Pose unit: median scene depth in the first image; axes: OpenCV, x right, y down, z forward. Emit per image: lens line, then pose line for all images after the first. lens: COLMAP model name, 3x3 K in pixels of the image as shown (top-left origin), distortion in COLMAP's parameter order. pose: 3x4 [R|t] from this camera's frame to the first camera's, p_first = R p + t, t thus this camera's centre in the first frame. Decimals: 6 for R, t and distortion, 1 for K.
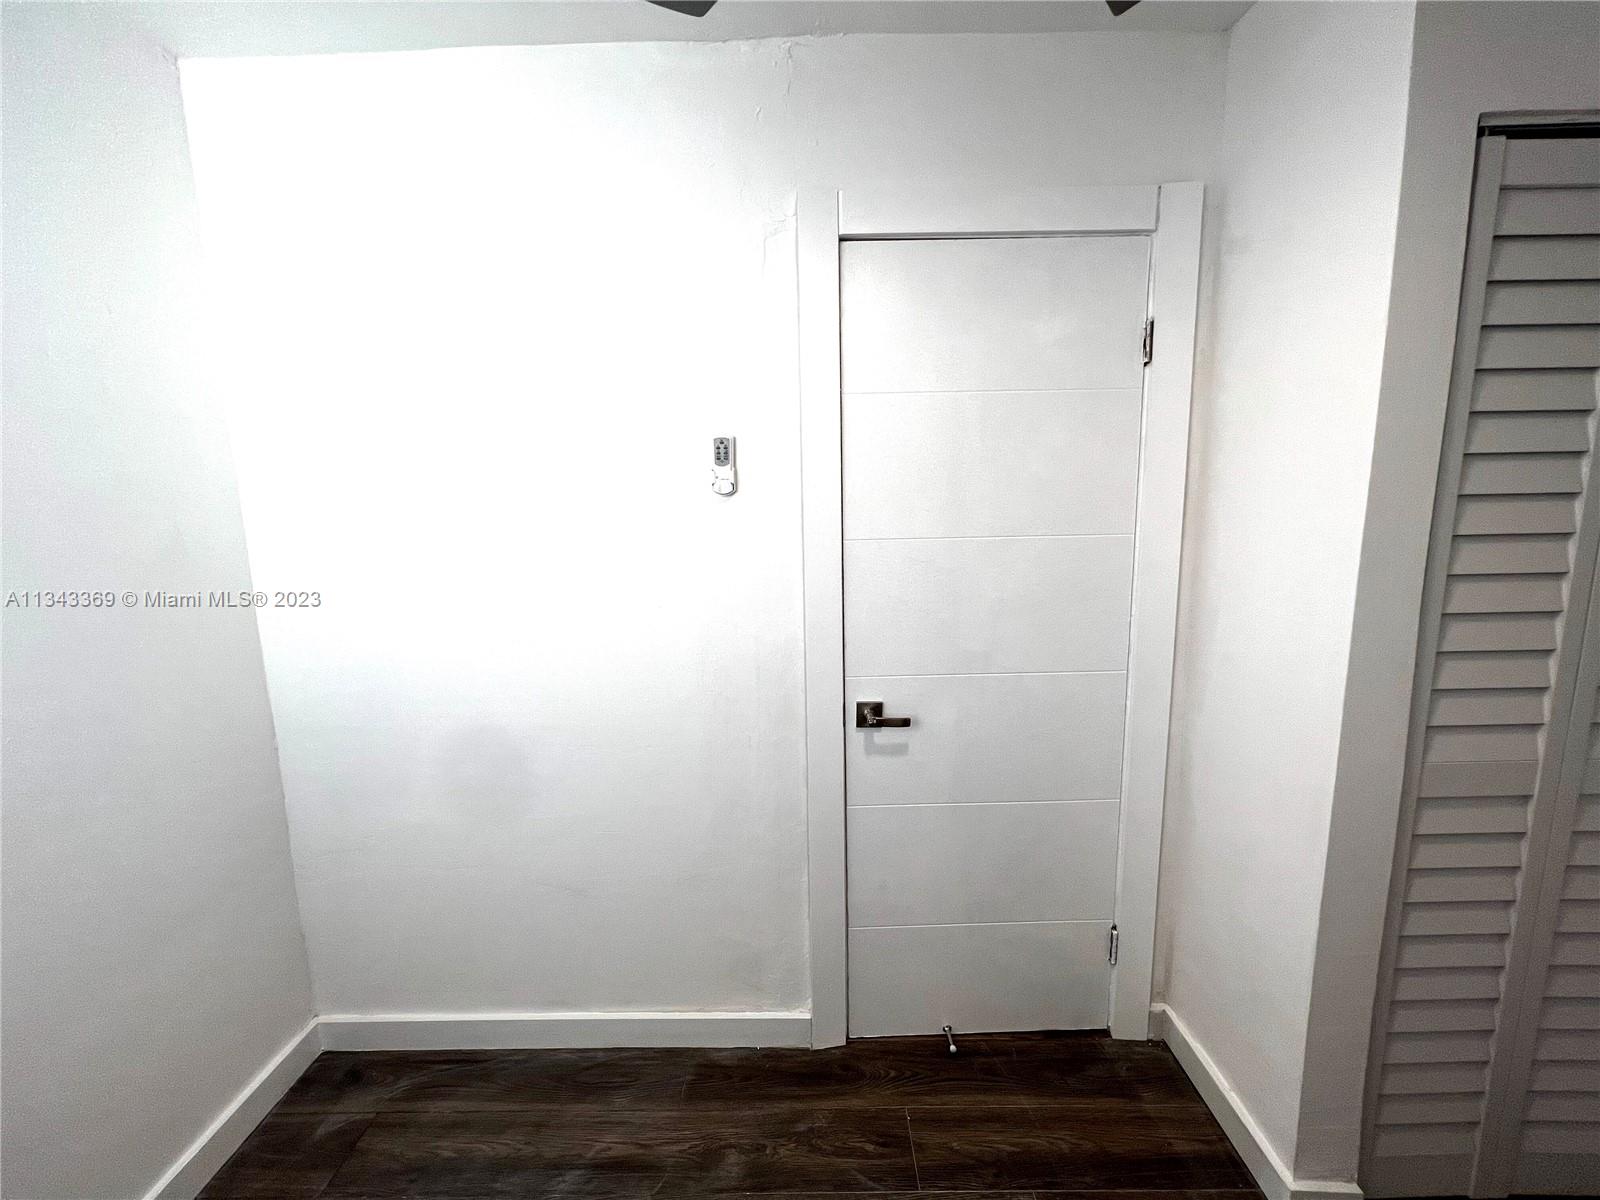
lens RADIAL K [[644.4, 0, 796.8], [0, 644.4, 592.9], [0, 0, 1]] dist [0.002890, -0.000276]
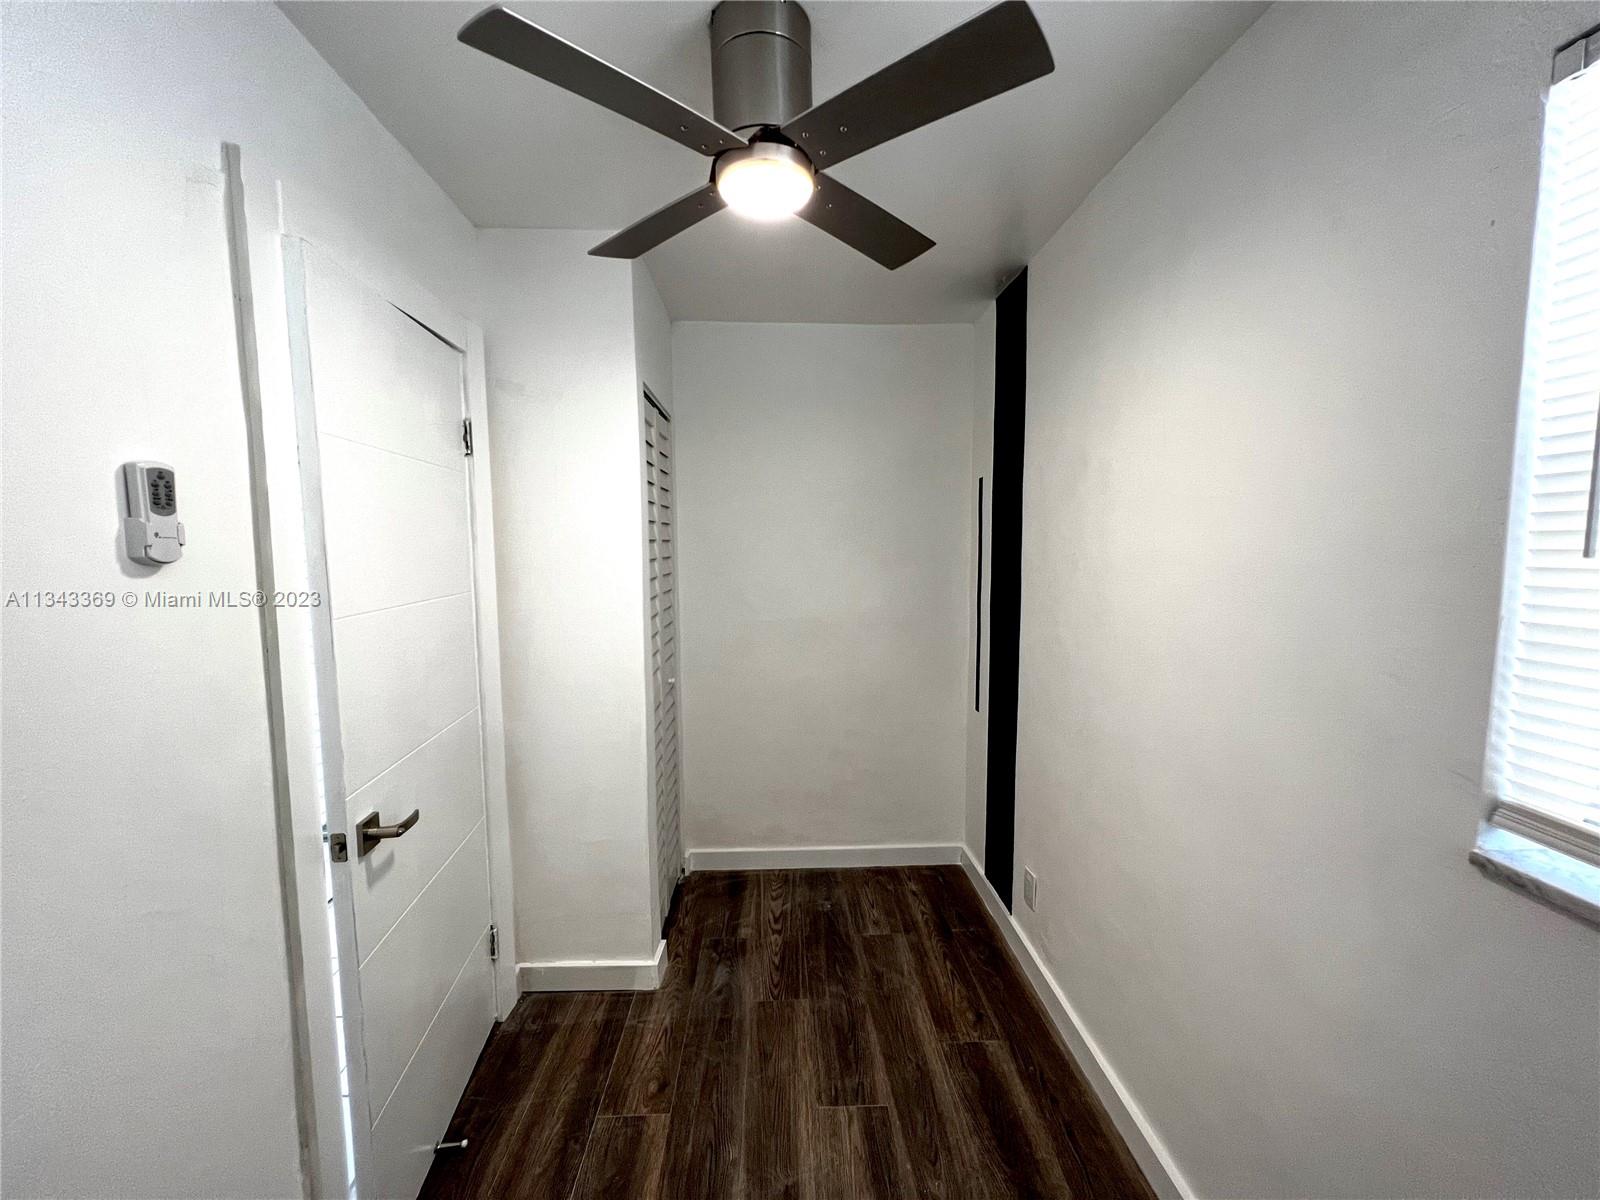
lens RADIAL K [[644.4, 0, 800.9], [0, 644.4, 607.1], [0, 0, 1]] dist [0.002890, -0.000276]
pose [[-0.057448, -0.073534, 0.995637, -0.734314], [0.127361, 0.988595, 0.080363, -0.090870], [-0.990191, 0.131422, -0.047427, 0.472680]]
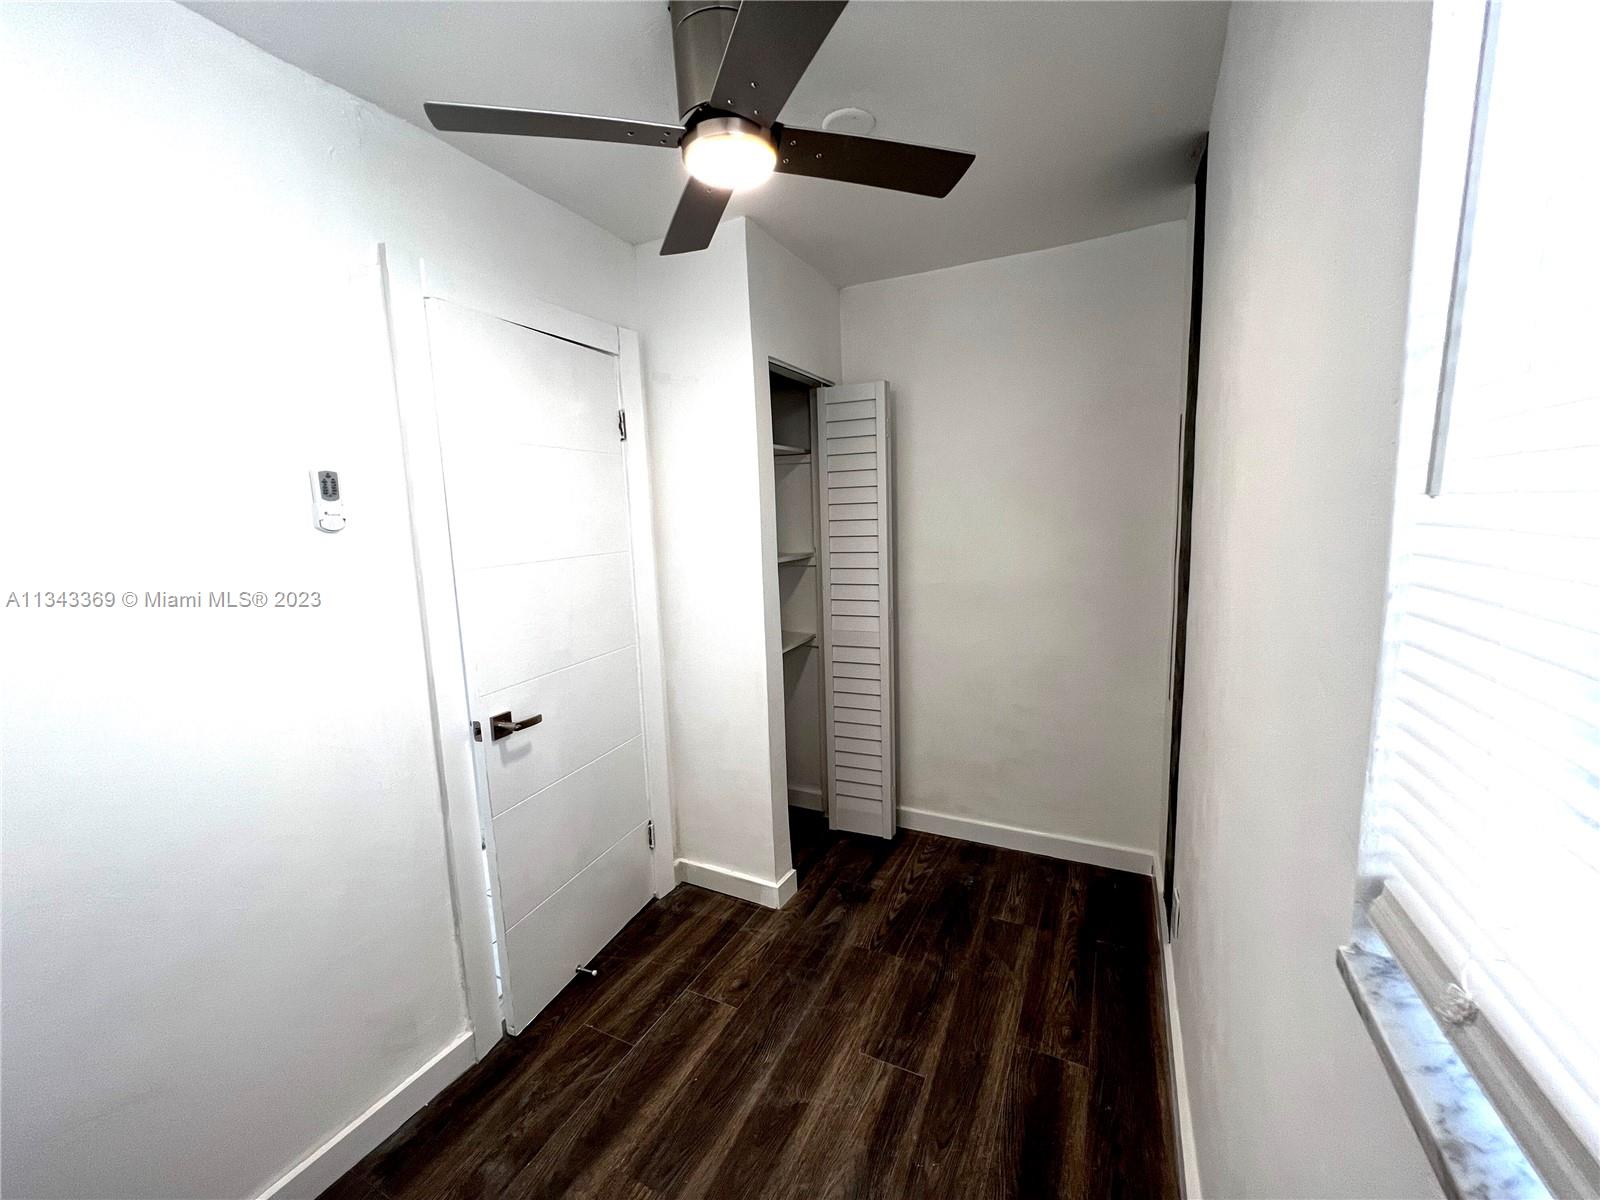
lens RADIAL K [[644.4, 0, 805.7], [0, 644.4, 607.2], [0, 0, 1]] dist [0.002890, -0.000276]
pose [[0.428802, -0.120553, 0.895319, -0.667838], [0.131473, 0.988833, 0.070177, -0.024341], [-0.893781, 0.087618, 0.439863, 0.006460]]
